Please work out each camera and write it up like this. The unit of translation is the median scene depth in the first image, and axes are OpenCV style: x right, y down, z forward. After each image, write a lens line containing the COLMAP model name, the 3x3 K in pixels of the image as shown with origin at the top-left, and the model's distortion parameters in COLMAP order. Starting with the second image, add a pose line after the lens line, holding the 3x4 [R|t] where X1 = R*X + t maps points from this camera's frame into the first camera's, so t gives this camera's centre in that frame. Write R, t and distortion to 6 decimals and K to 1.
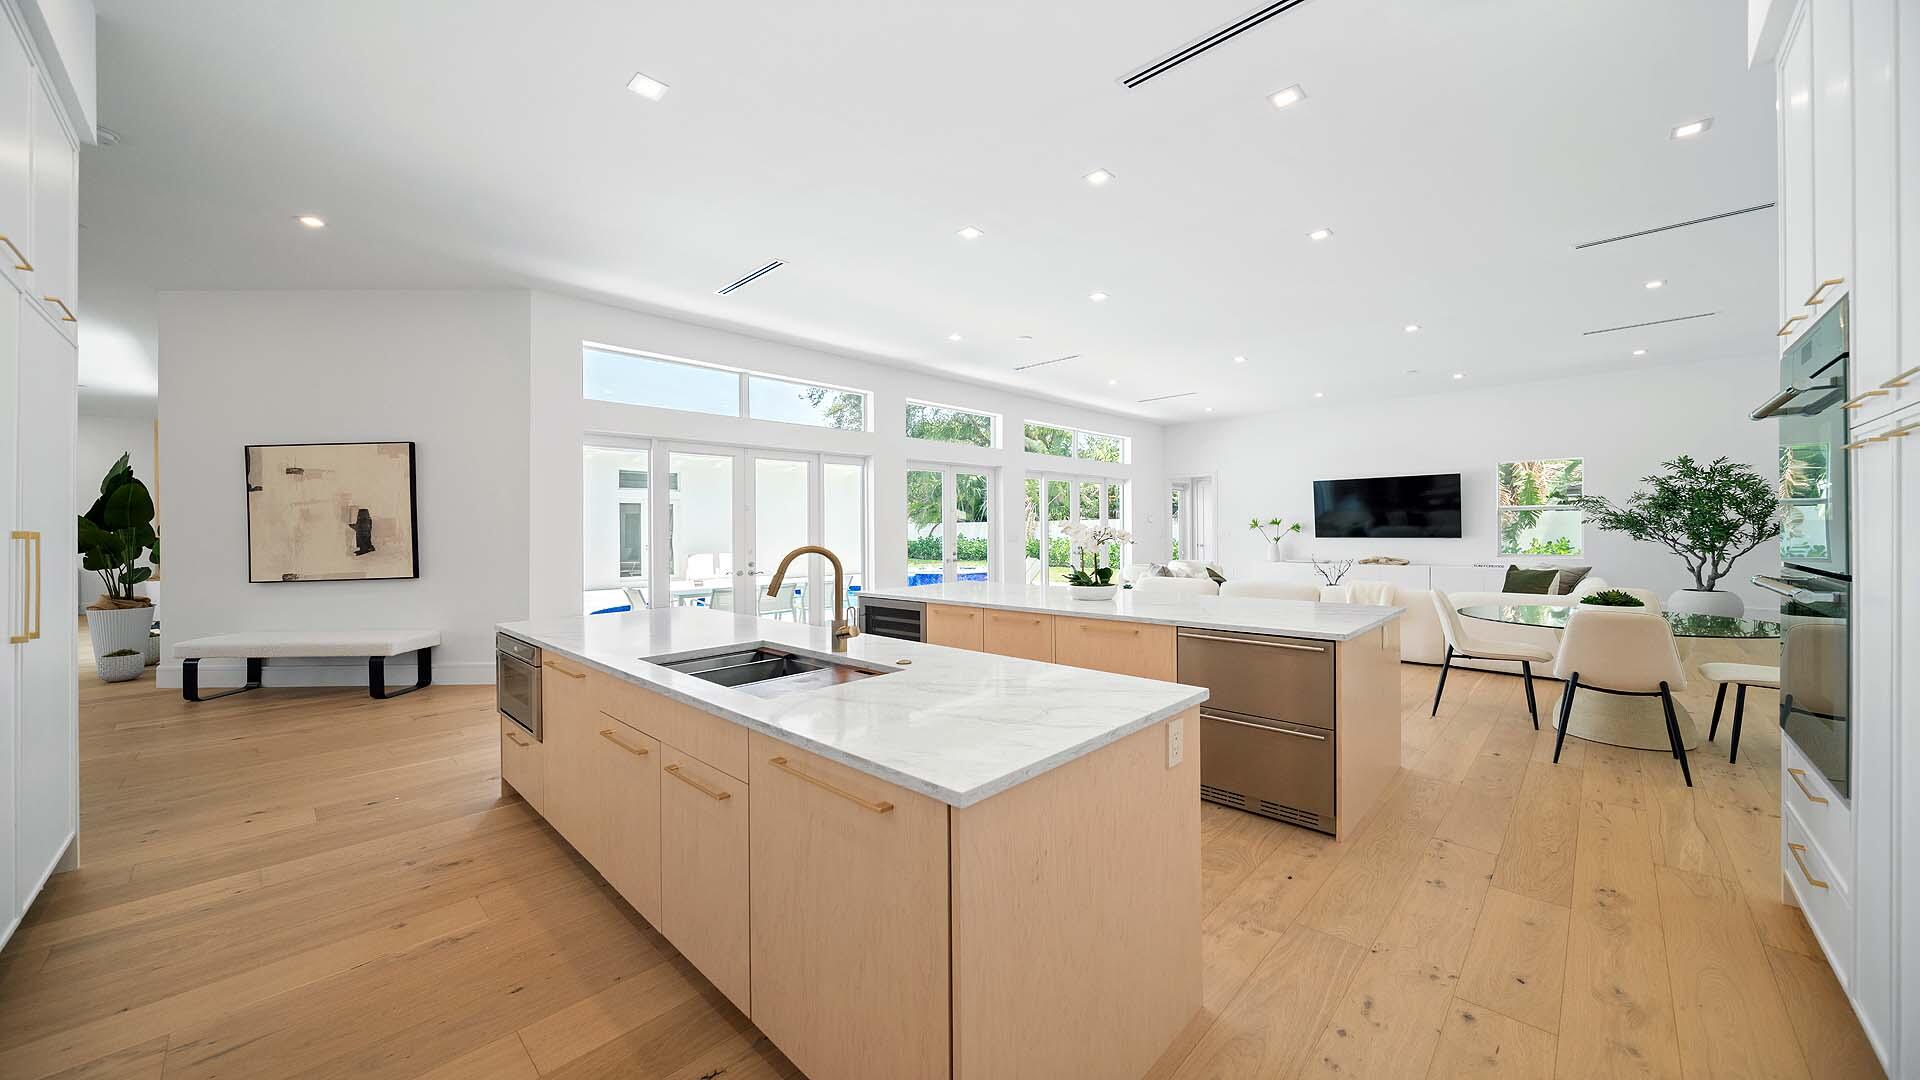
lens RADIAL K [[678.4, 0, 954.6], [0, 678.4, 531.0], [0, 0, 1]] dist [0.000517, -0.000323]
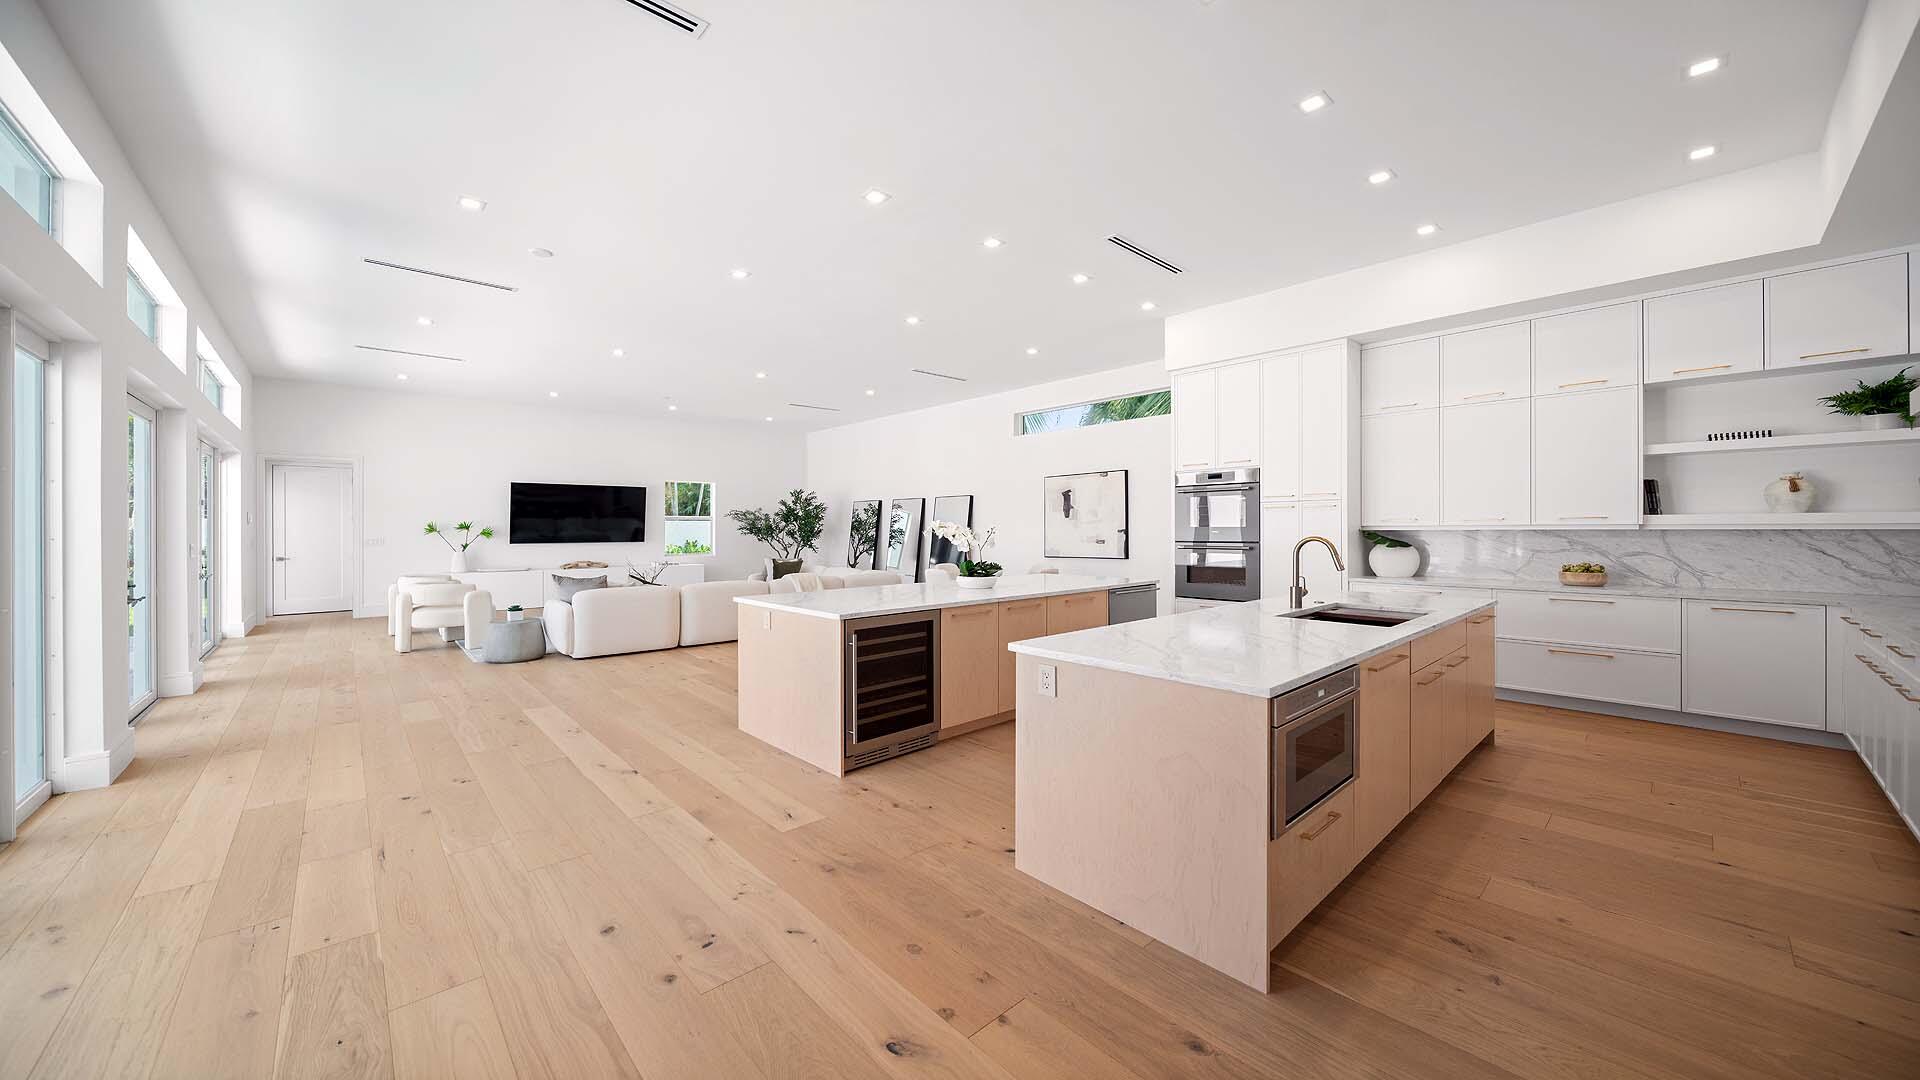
lens RADIAL K [[678.4, 0, 953.3], [0, 678.4, 532.5], [0, 0, 1]] dist [0.000517, -0.000323]
pose [[0.057669, 0.003221, 0.998331, -0.383150], [0.007842, 0.999962, -0.003679, 0.002806], [-0.998305, 0.008041, 0.057642, 0.376447]]
